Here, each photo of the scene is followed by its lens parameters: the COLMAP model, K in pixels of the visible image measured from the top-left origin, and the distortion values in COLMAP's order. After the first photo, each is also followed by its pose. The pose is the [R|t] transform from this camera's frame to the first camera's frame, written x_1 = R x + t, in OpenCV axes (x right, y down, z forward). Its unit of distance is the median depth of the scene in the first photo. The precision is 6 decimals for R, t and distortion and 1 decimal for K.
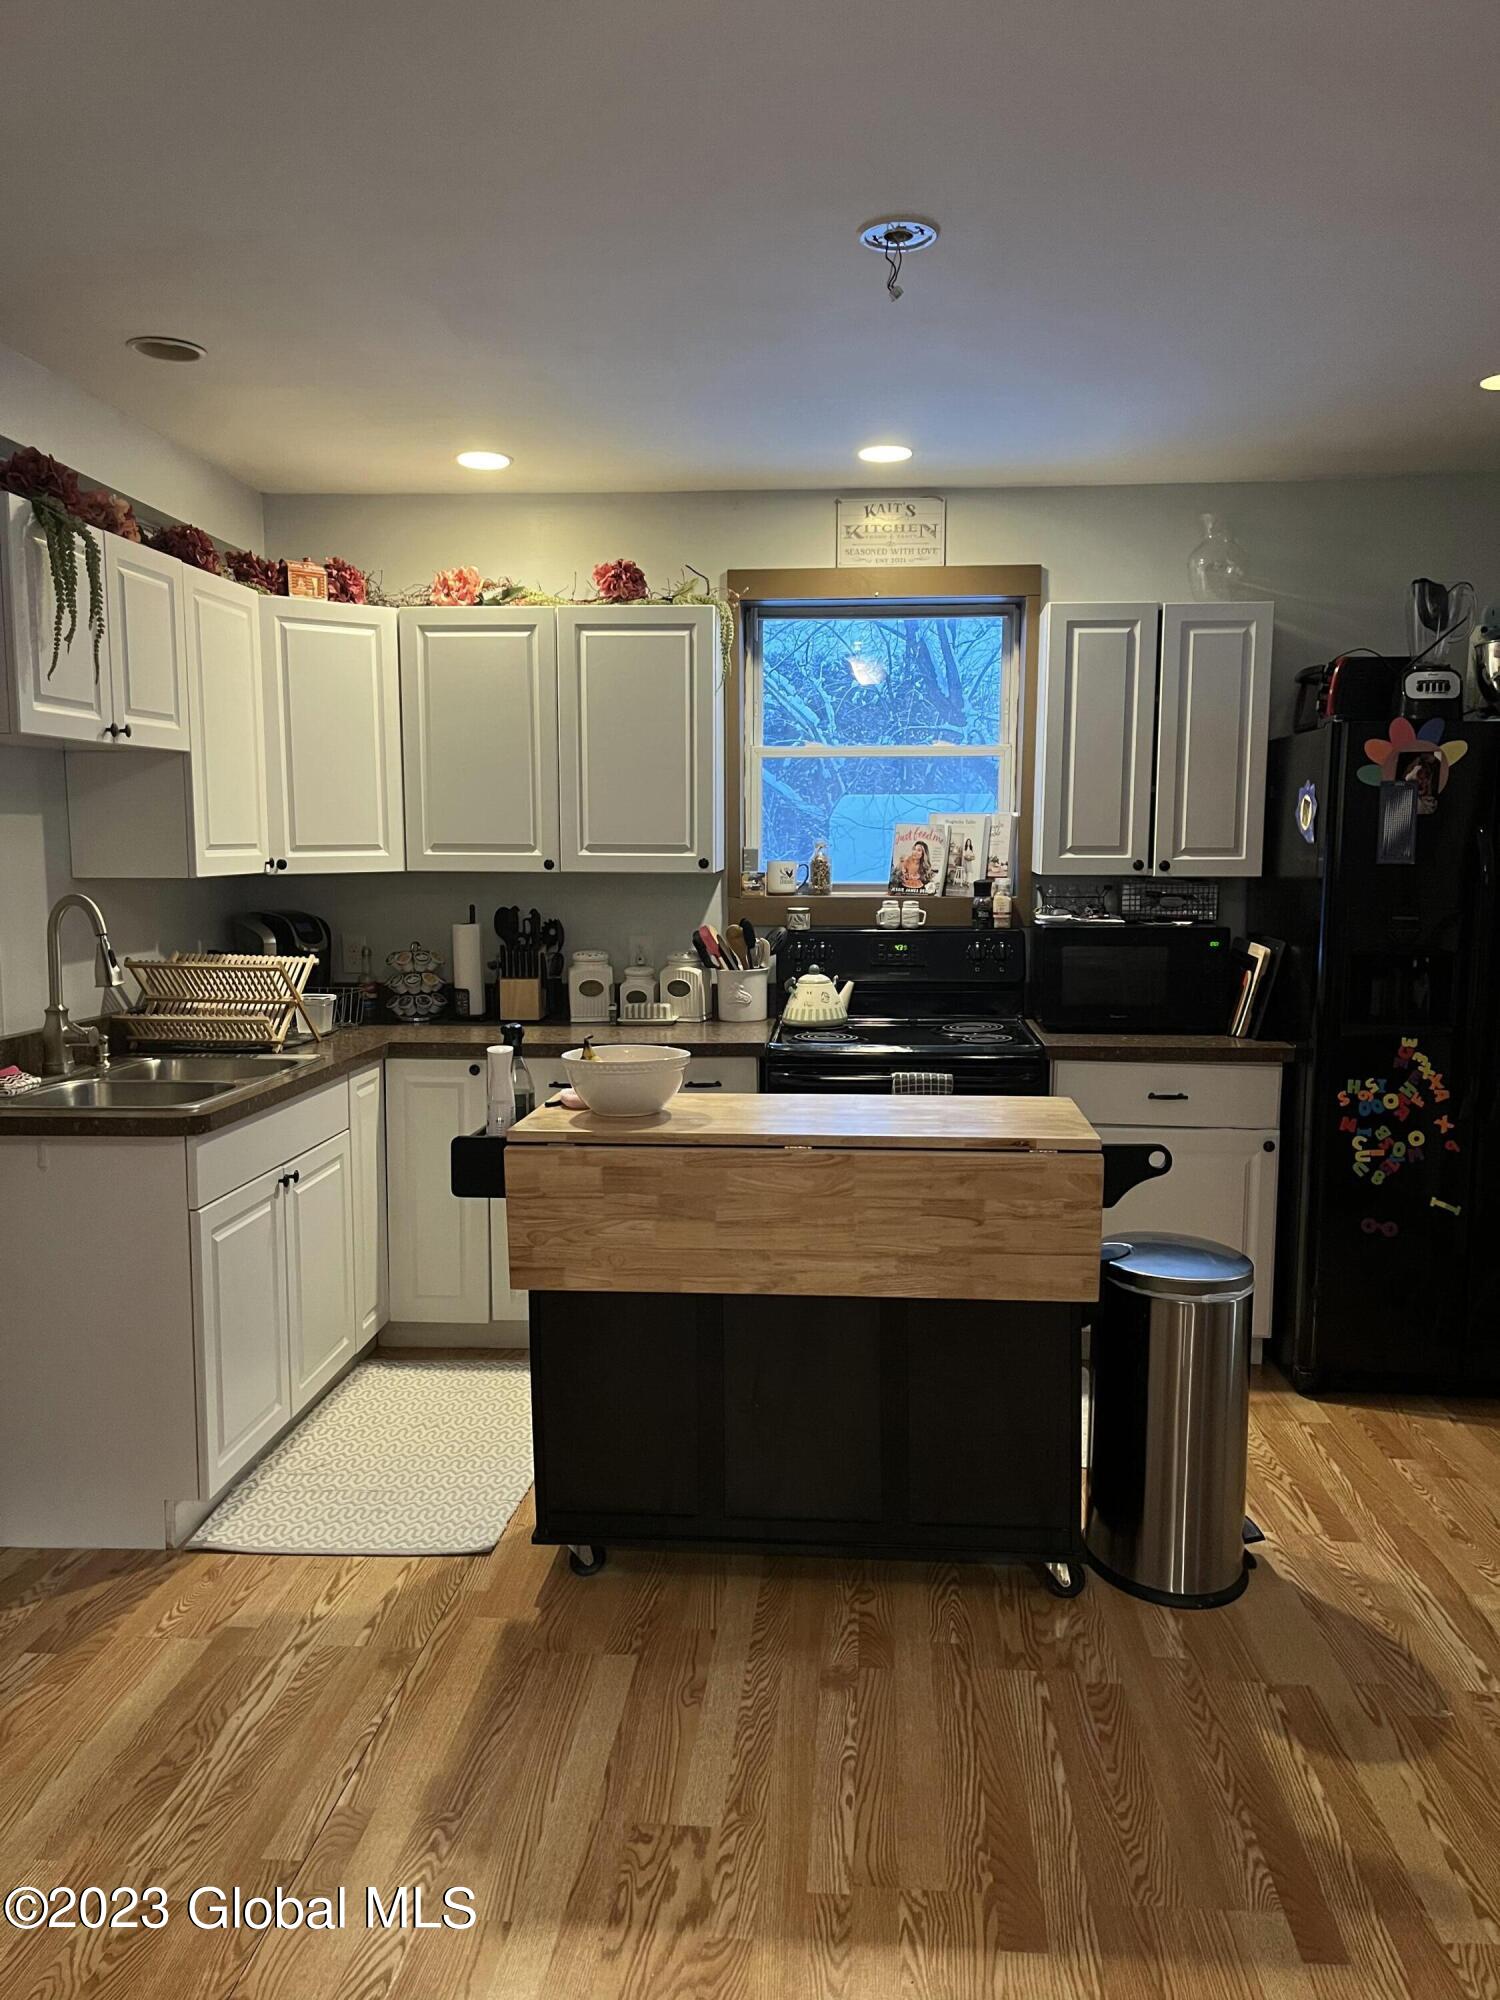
lens RADIAL K [[1517.1, 0, 749.3], [0, 1517.1, 1004.5], [0, 0, 1]] dist [0.037364, 0.001671]
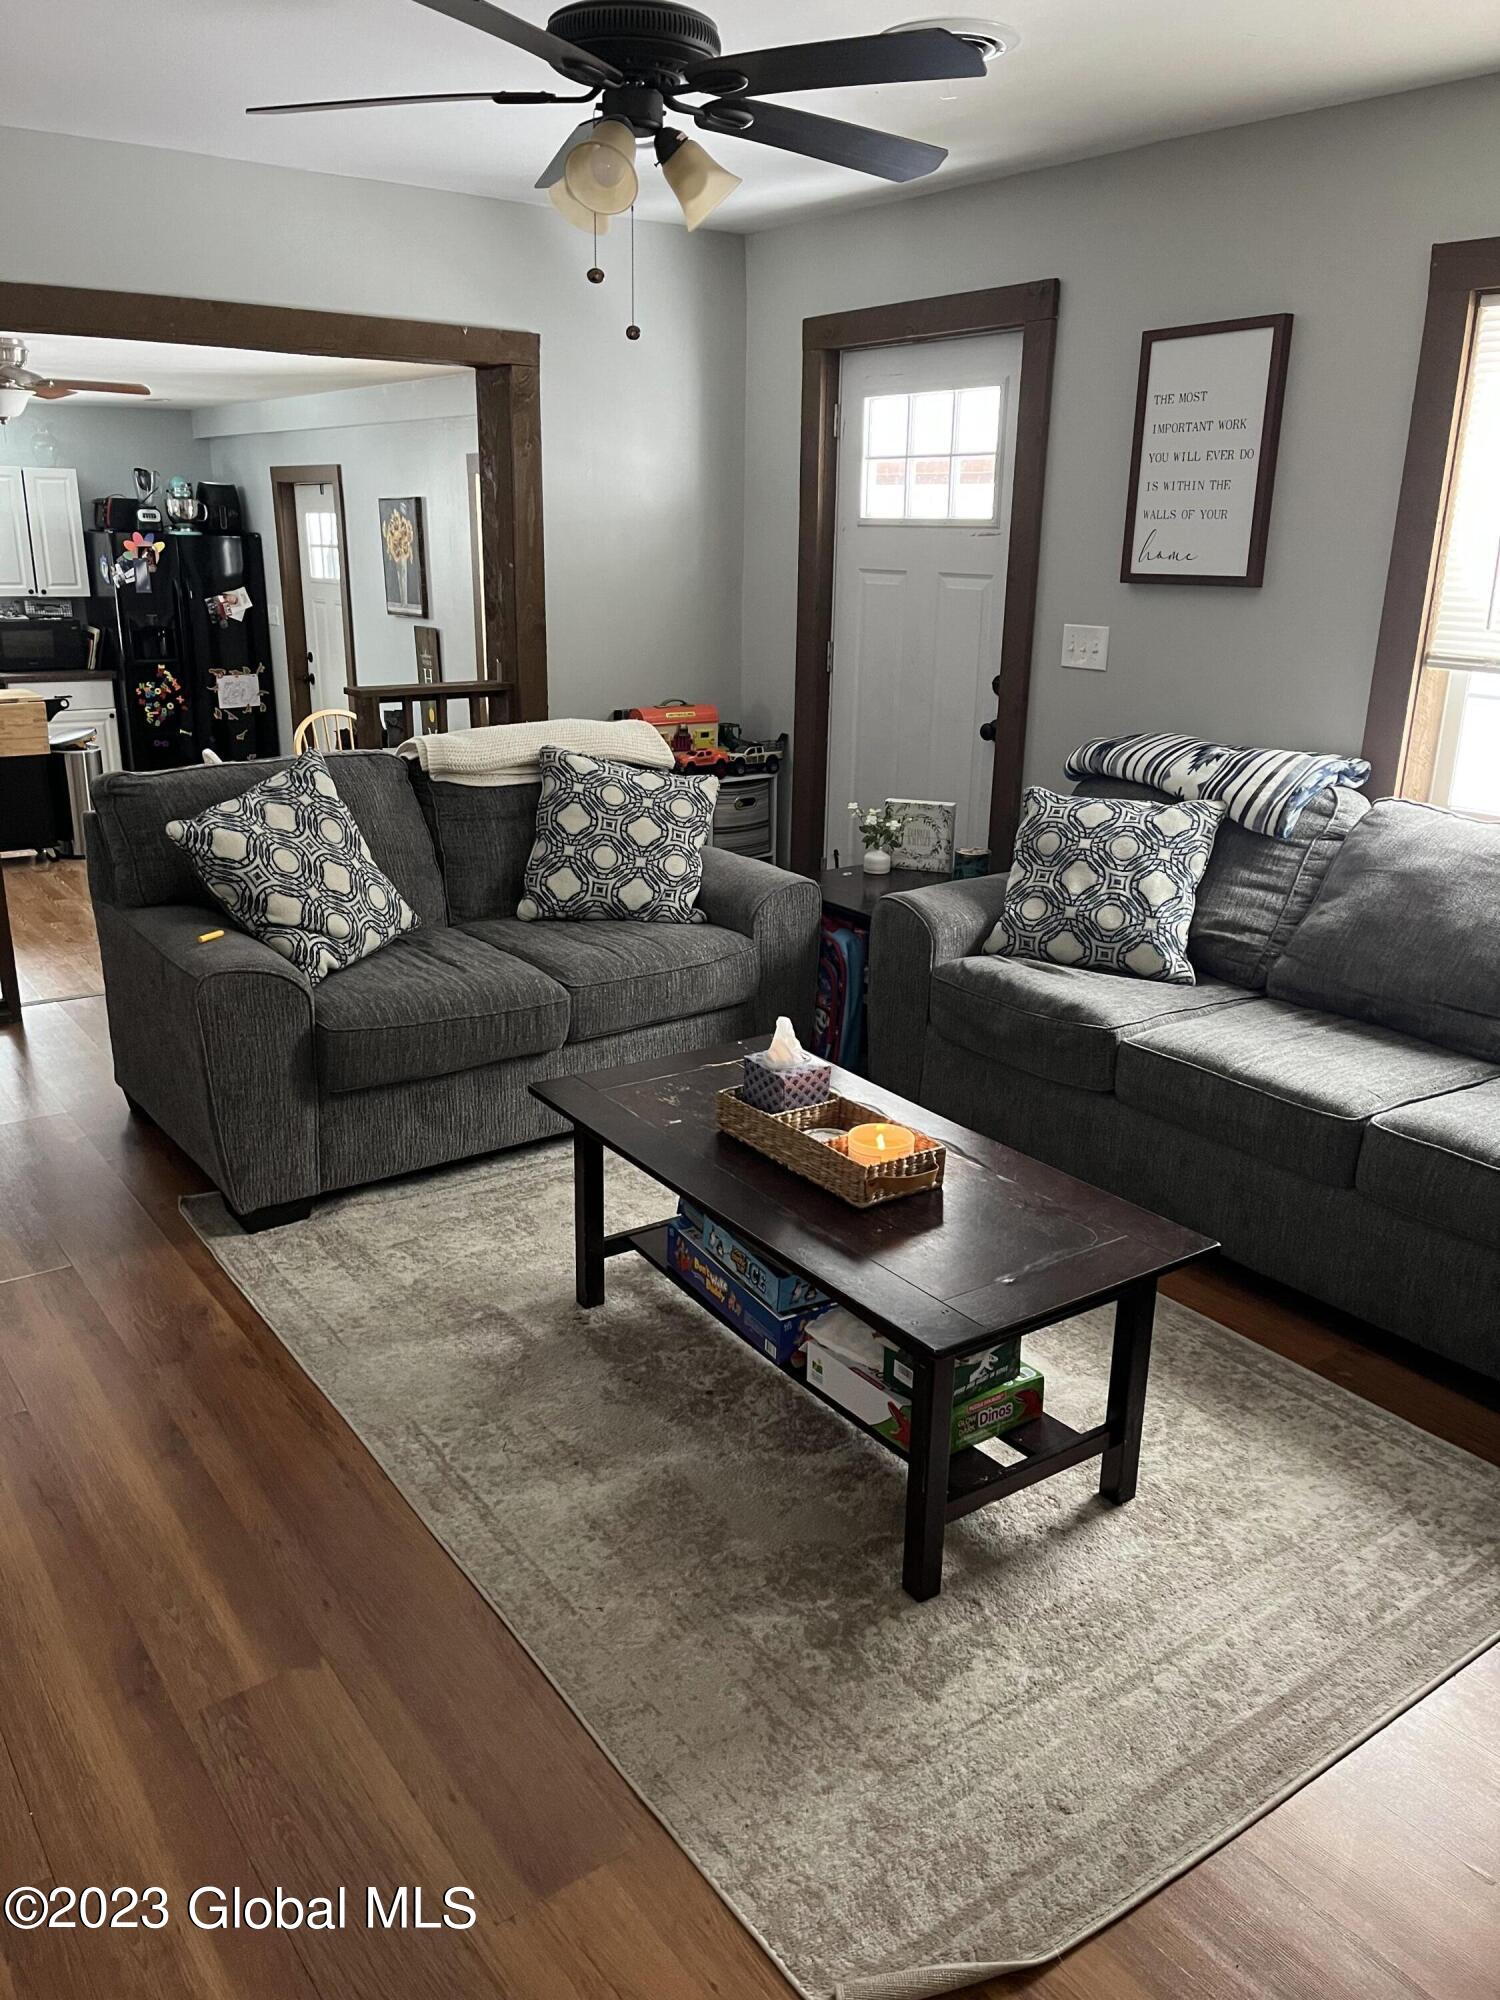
lens RADIAL K [[1517.1, 0, 750.2], [0, 1517.1, 1001.4], [0, 0, 1]] dist [0.037364, 0.001671]
pose [[0.765918, -0.185333, 0.615647, -0.468407], [0.059841, 0.973945, 0.218747, 0.068546], [-0.640147, -0.130701, 0.757053, -1.572384]]
